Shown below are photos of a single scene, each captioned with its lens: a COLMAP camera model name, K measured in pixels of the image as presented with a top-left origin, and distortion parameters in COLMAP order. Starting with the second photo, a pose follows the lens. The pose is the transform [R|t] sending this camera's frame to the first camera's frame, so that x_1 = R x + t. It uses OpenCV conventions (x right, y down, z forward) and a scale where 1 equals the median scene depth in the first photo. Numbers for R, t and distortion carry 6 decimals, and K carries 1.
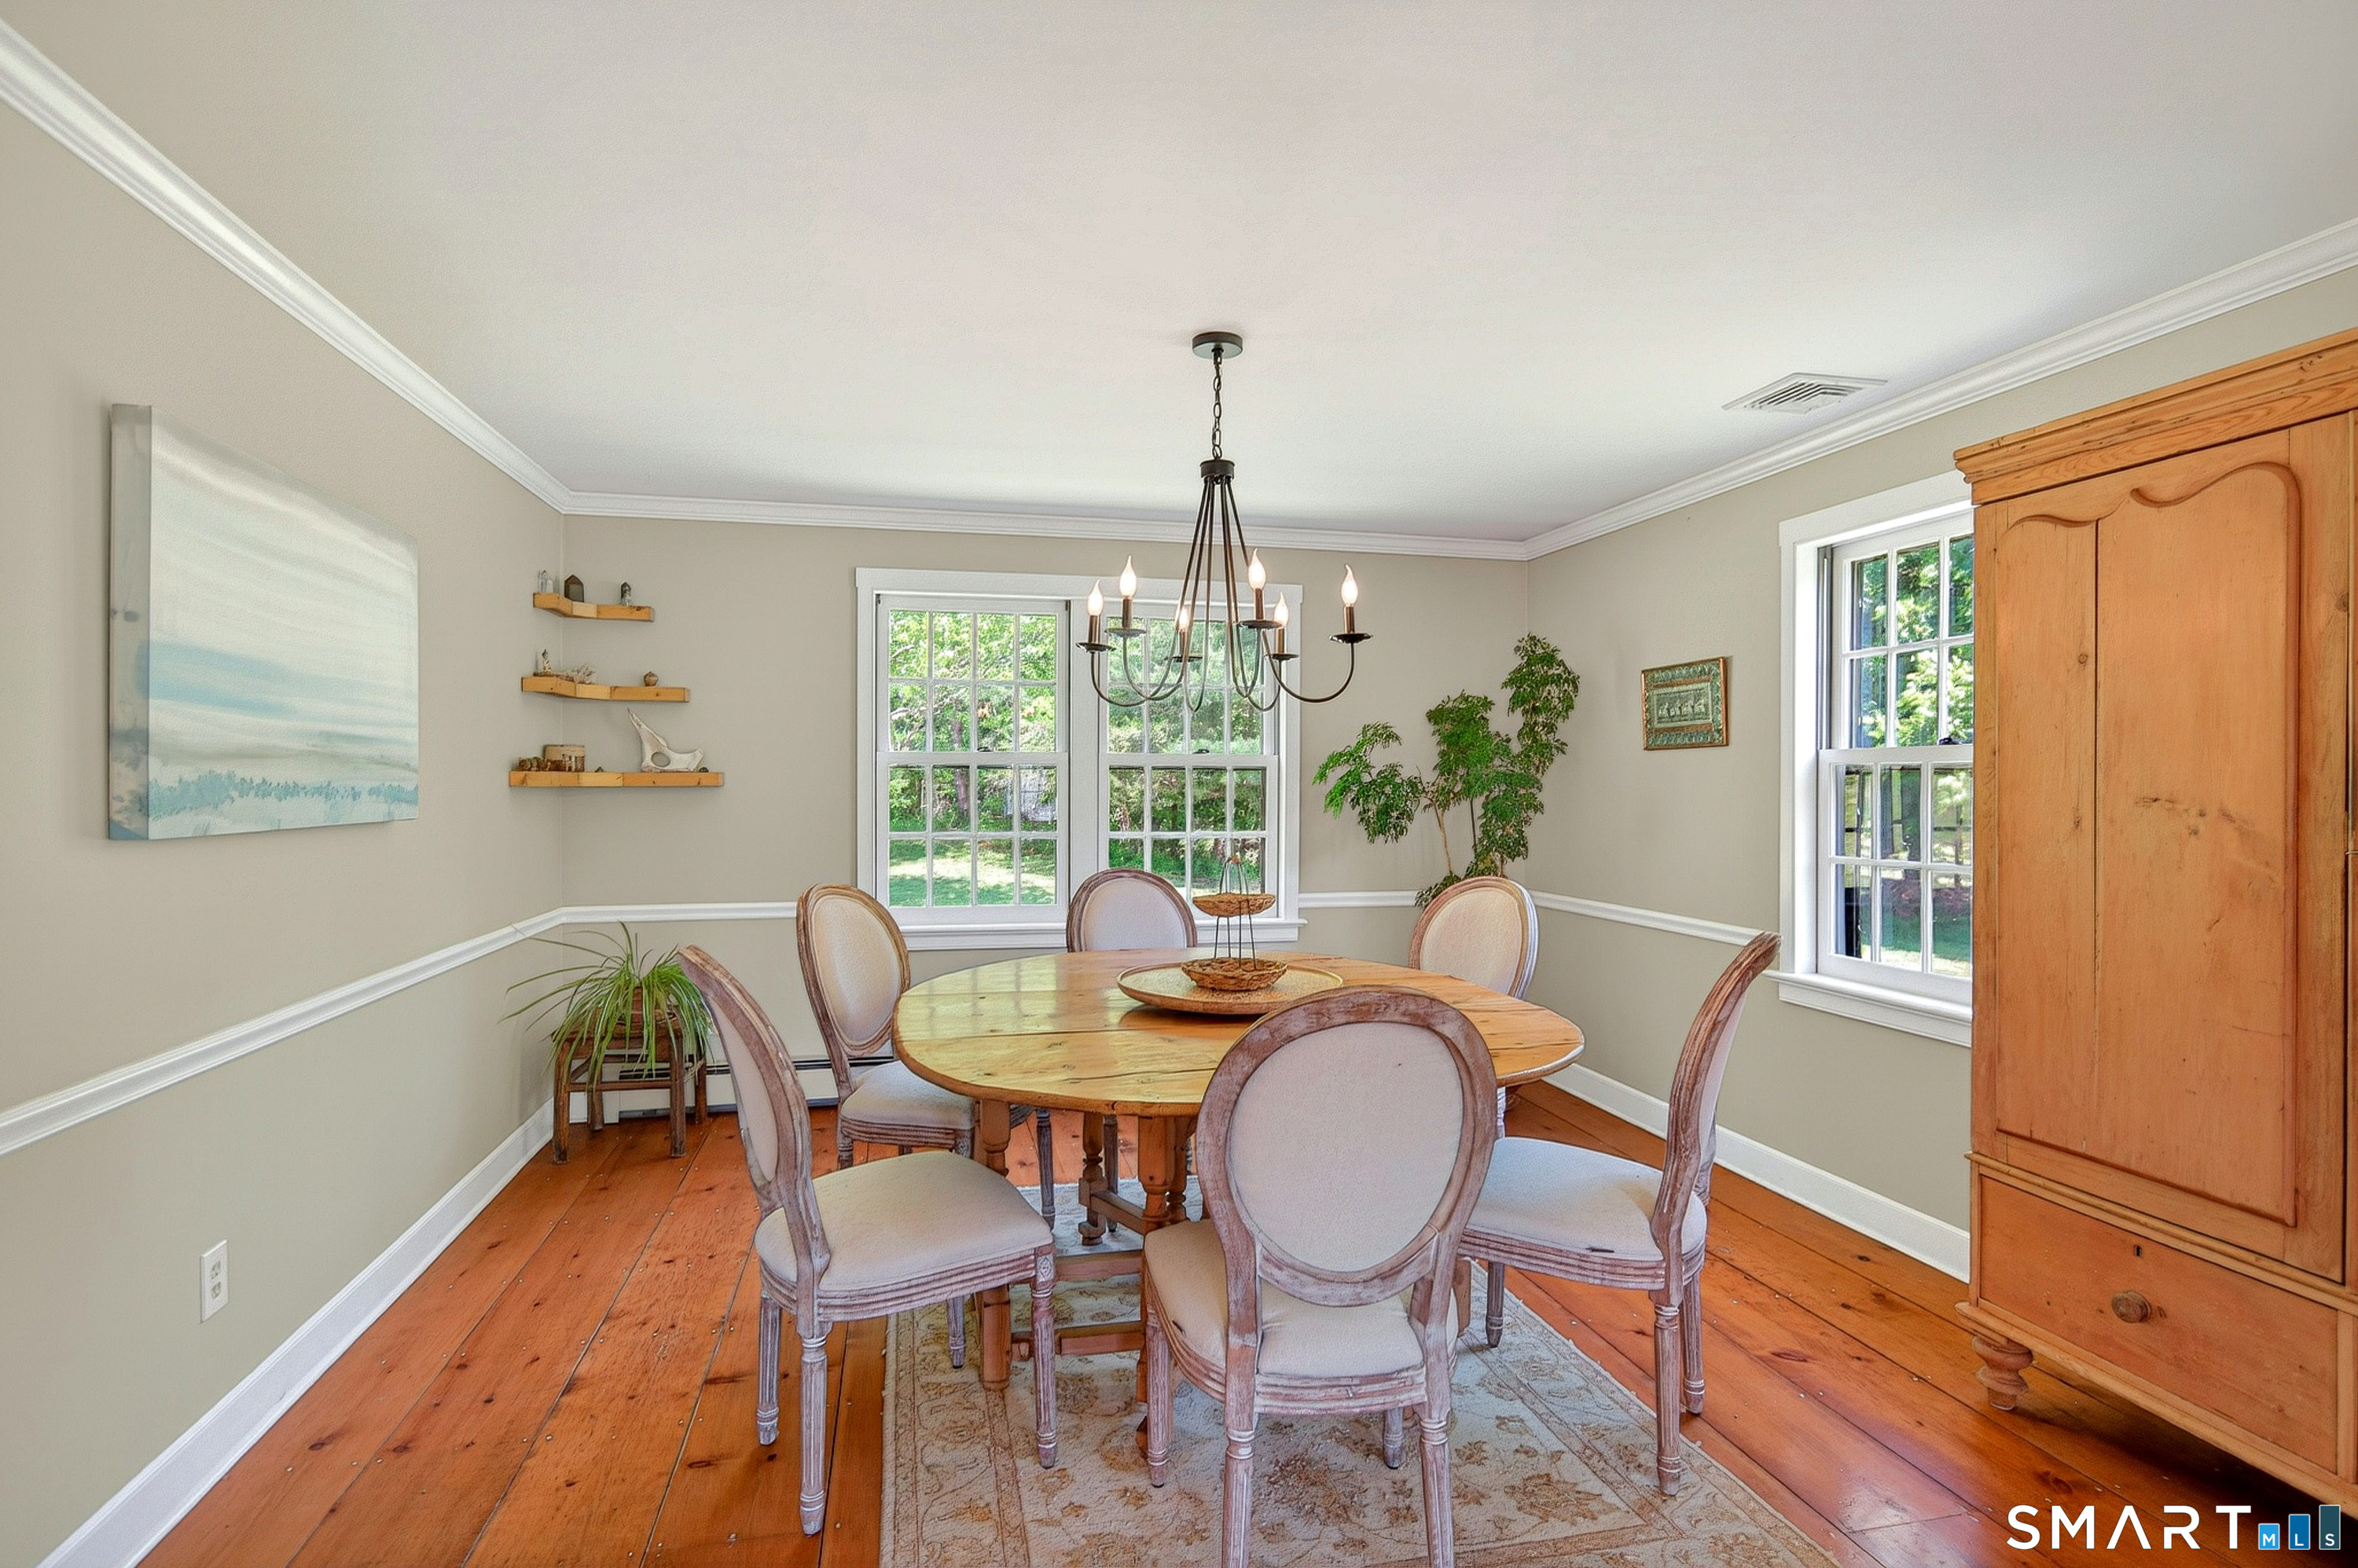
lens RADIAL K [[1180.1, 0, 1179.9], [0, 1180.1, 781.9], [0, 0, 1]] dist [-0.007916, 0.006942]
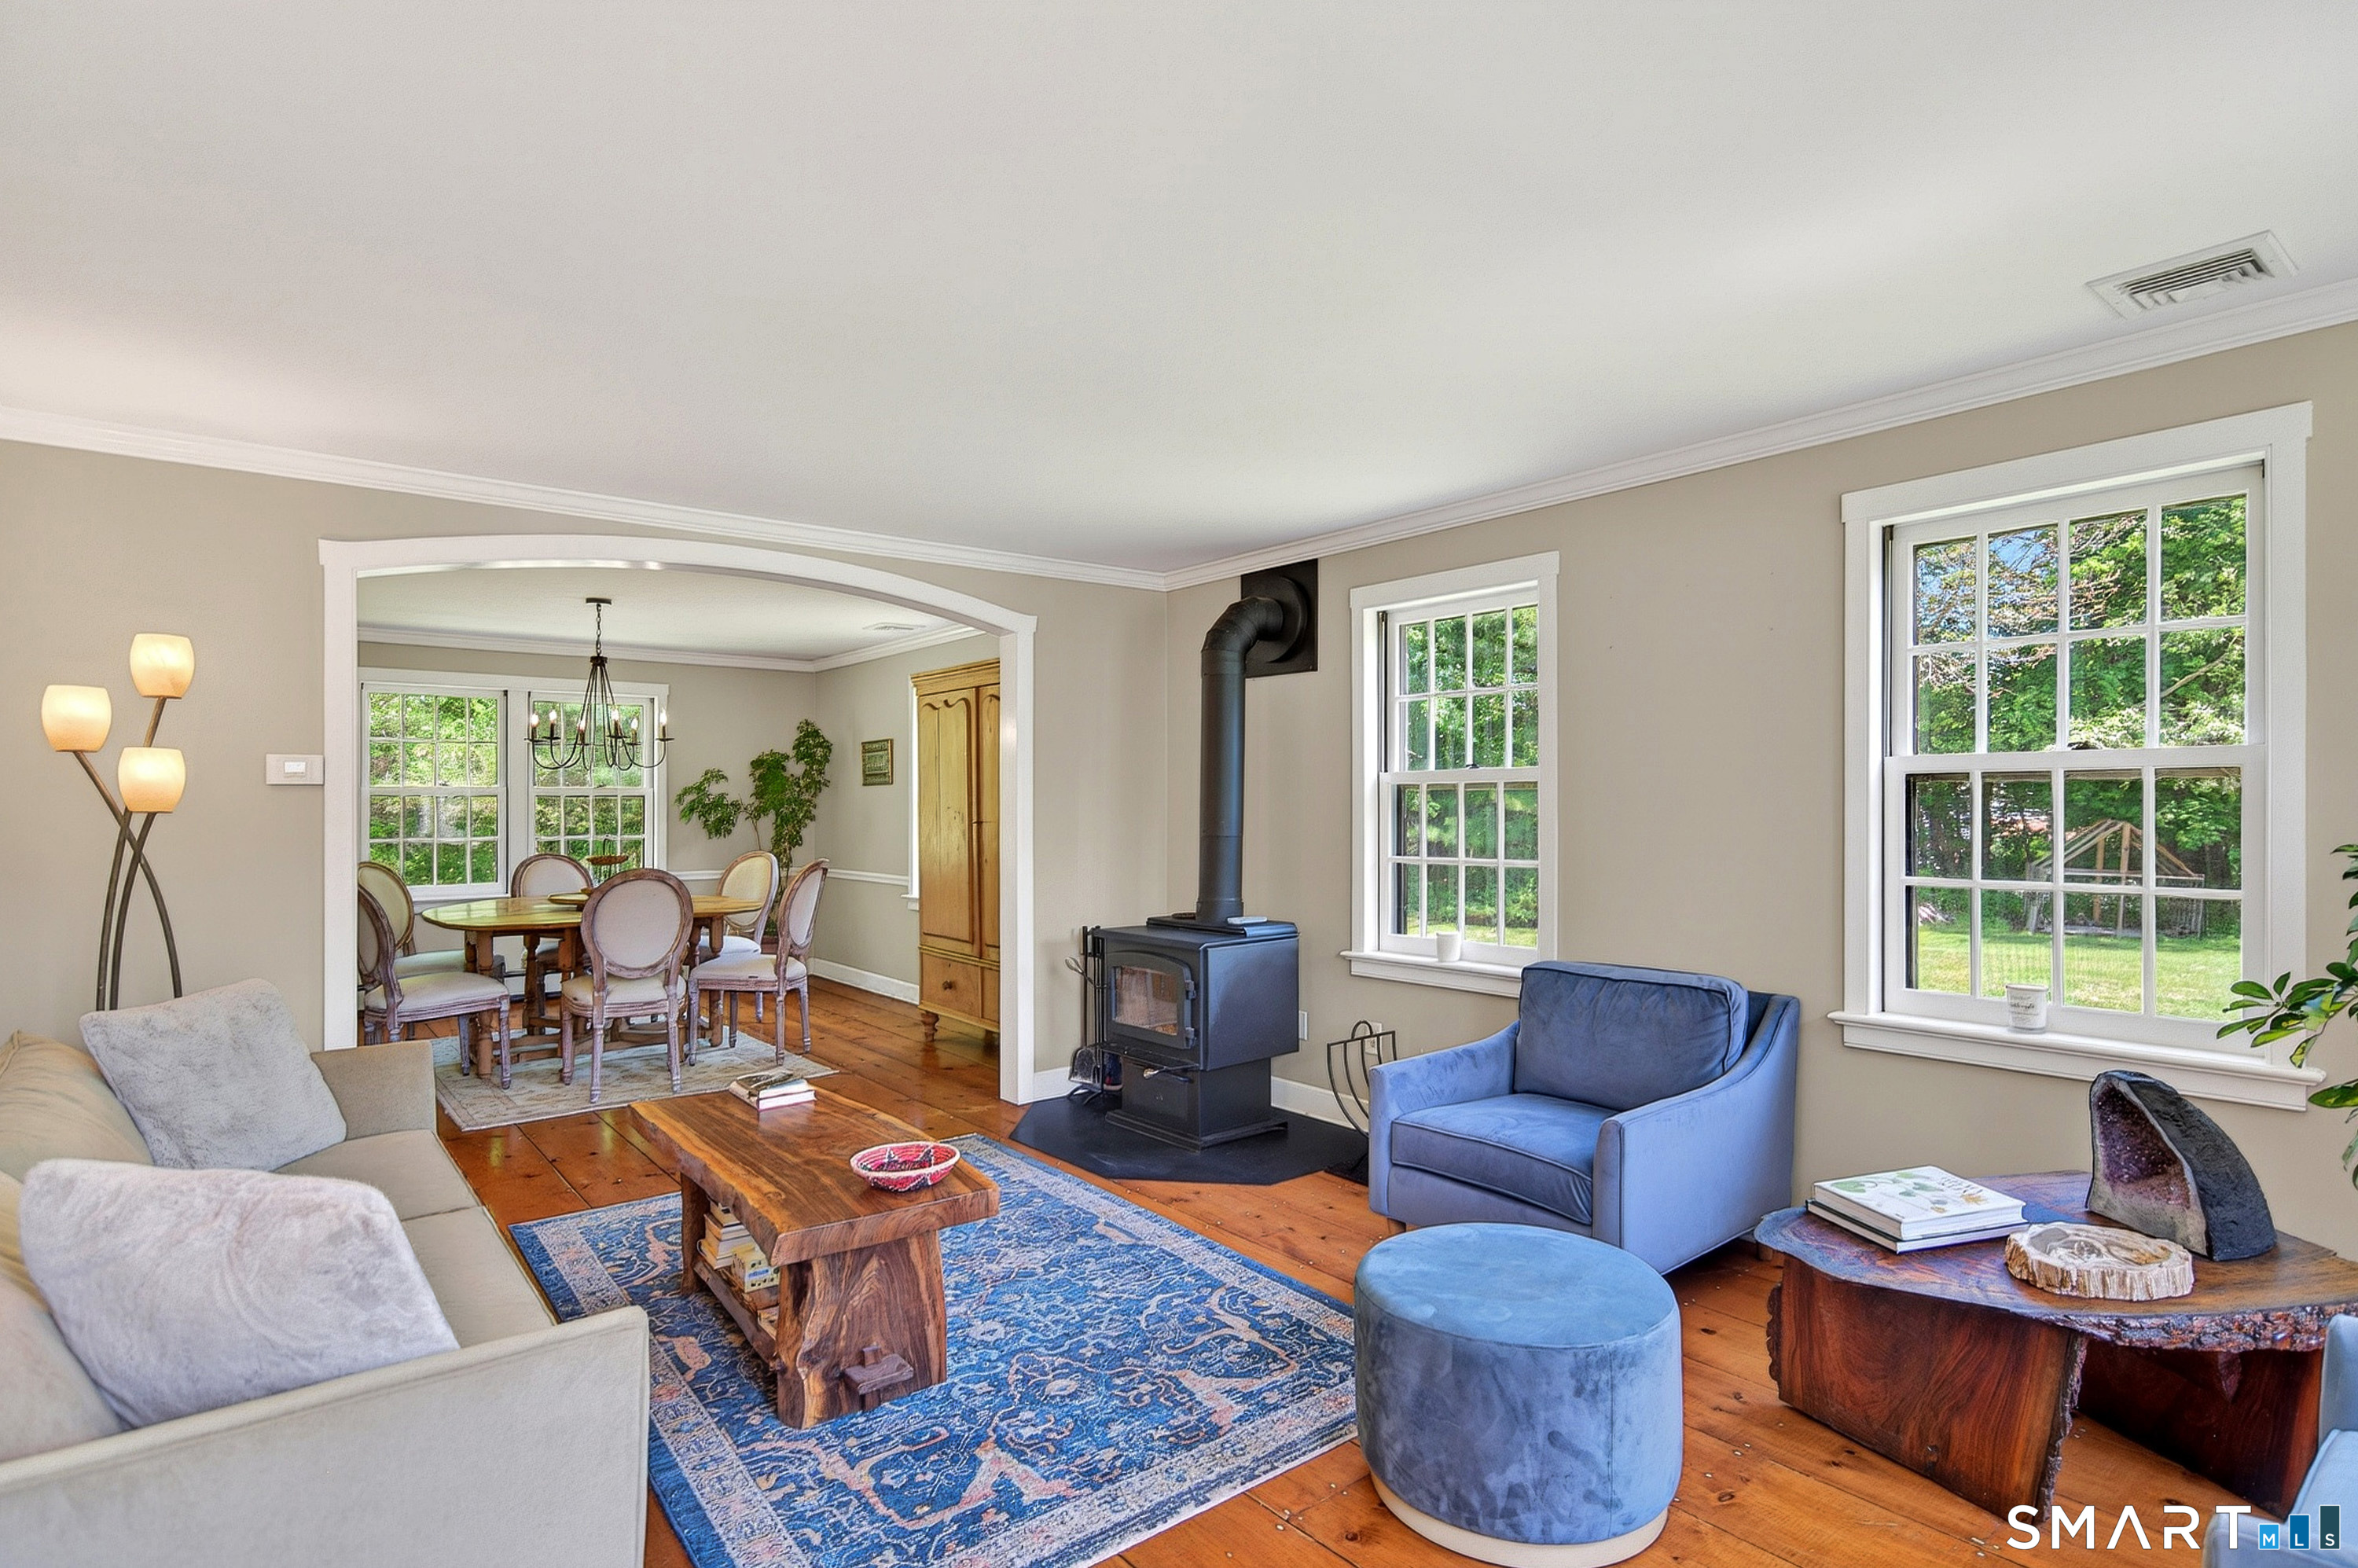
lens RADIAL K [[1180.1, 0, 1167.6], [0, 1180.1, 798.3], [0, 0, 1]] dist [-0.007916, 0.006942]
pose [[0.901226, -0.004614, 0.433325, 0.020462], [0.006364, 0.999976, -0.002588, 0.000785], [-0.433302, 0.005090, 0.901234, -0.826717]]
